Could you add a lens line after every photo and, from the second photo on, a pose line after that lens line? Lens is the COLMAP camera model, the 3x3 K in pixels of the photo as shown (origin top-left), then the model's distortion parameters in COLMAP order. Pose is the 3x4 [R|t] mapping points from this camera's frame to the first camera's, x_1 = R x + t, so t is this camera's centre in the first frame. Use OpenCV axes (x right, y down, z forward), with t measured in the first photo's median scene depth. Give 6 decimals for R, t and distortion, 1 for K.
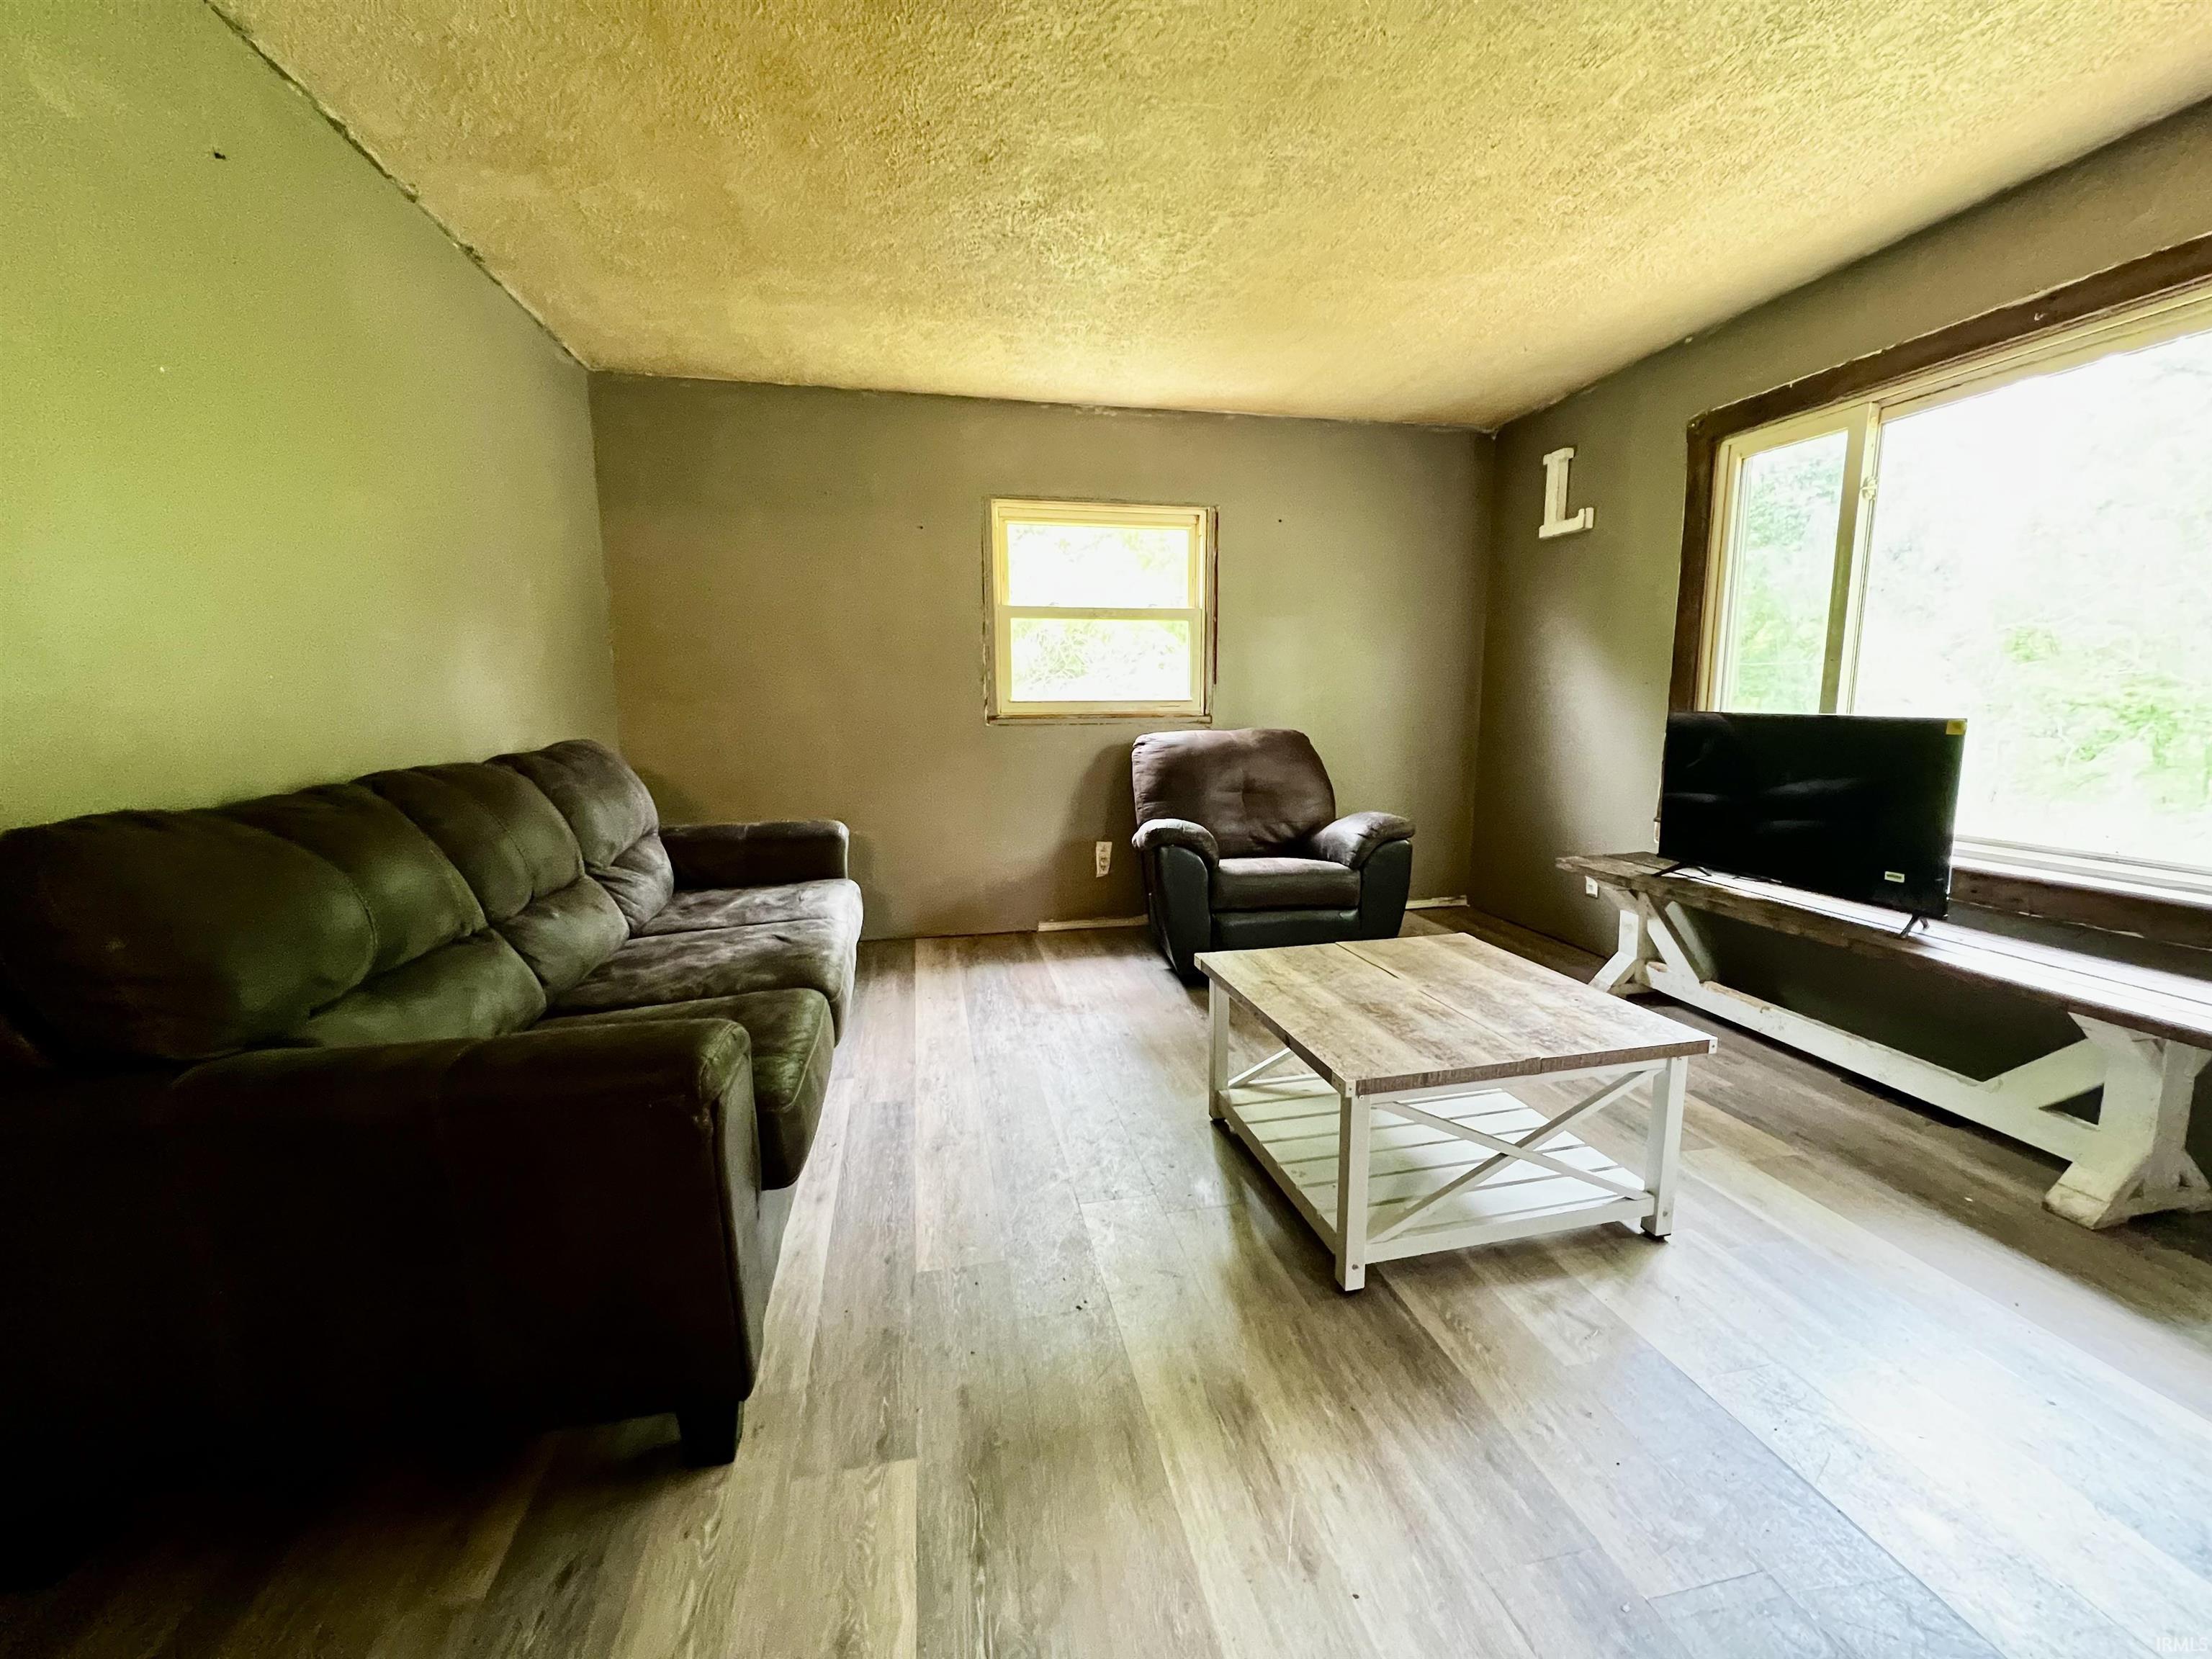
lens RADIAL K [[891.2, 0, 1102.0], [0, 891.2, 825.8], [0, 0, 1]] dist [-0.001453, 0.000847]
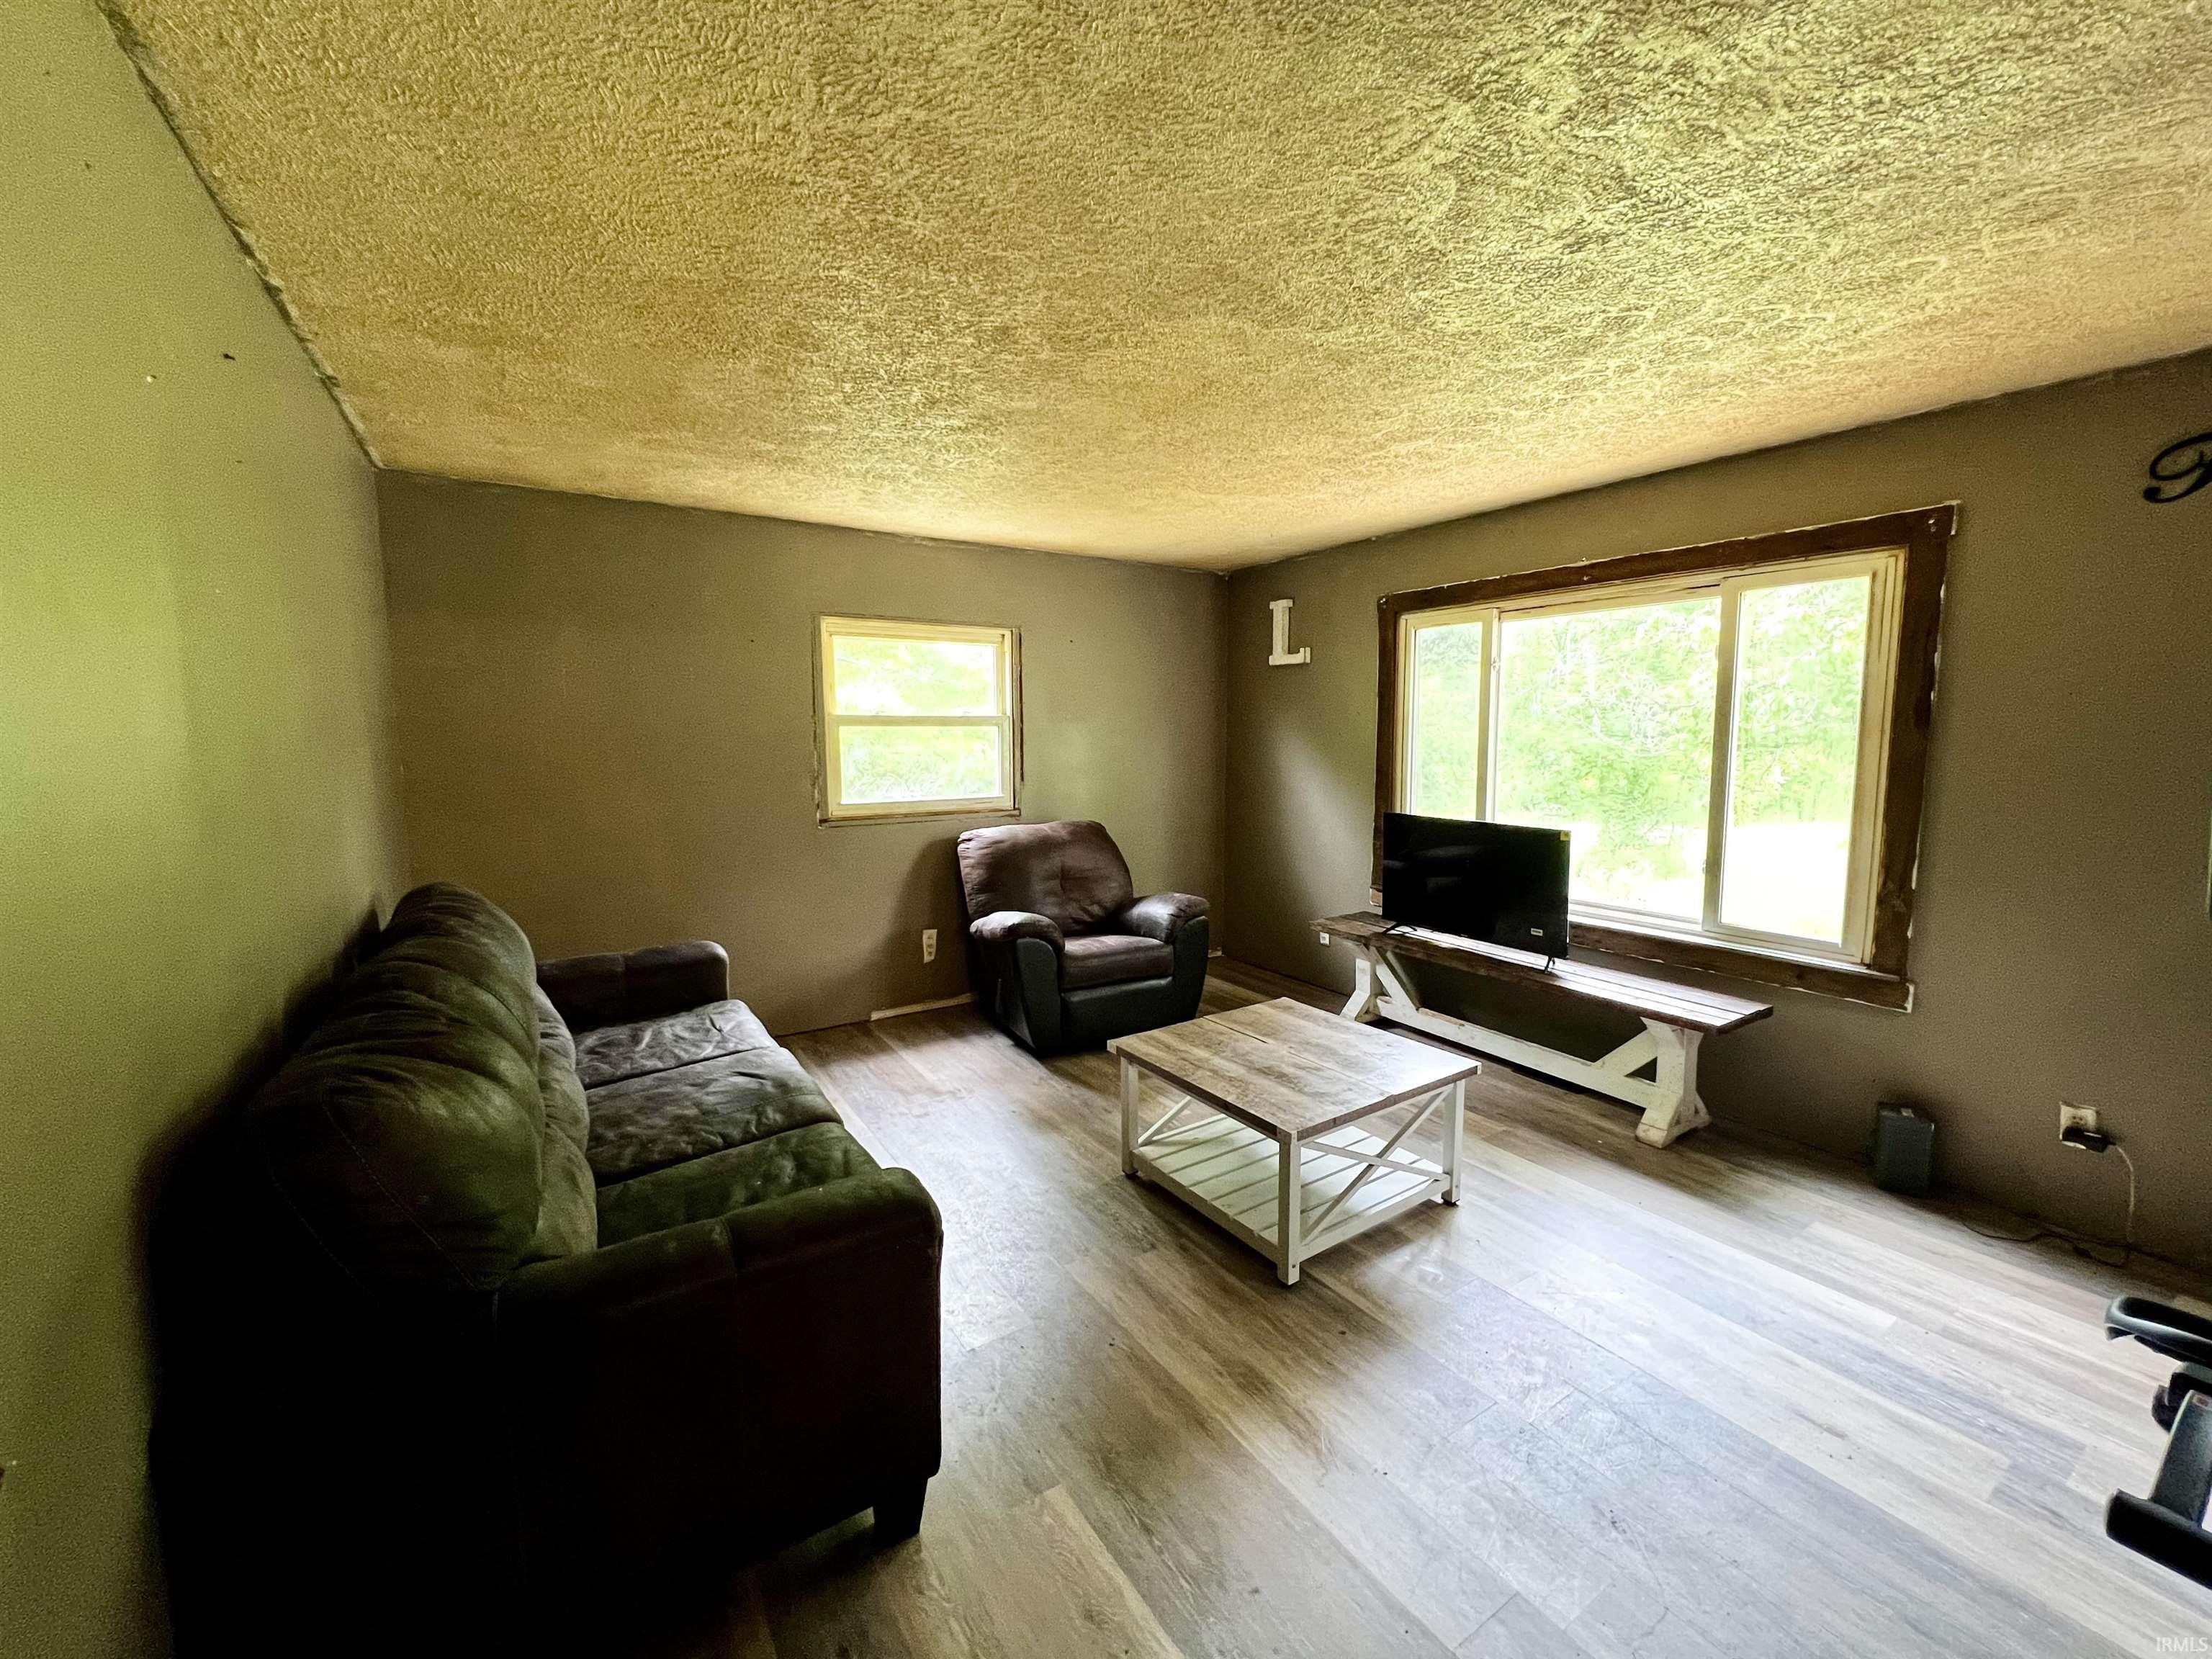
lens RADIAL K [[891.2, 0, 1103.4], [0, 891.2, 825.2], [0, 0, 1]] dist [-0.001453, 0.000847]
pose [[0.933188, -0.037269, 0.357452, -0.258420], [0.051815, 0.998169, -0.031201, -0.090020], [-0.355634, 0.047638, 0.933410, -0.122845]]
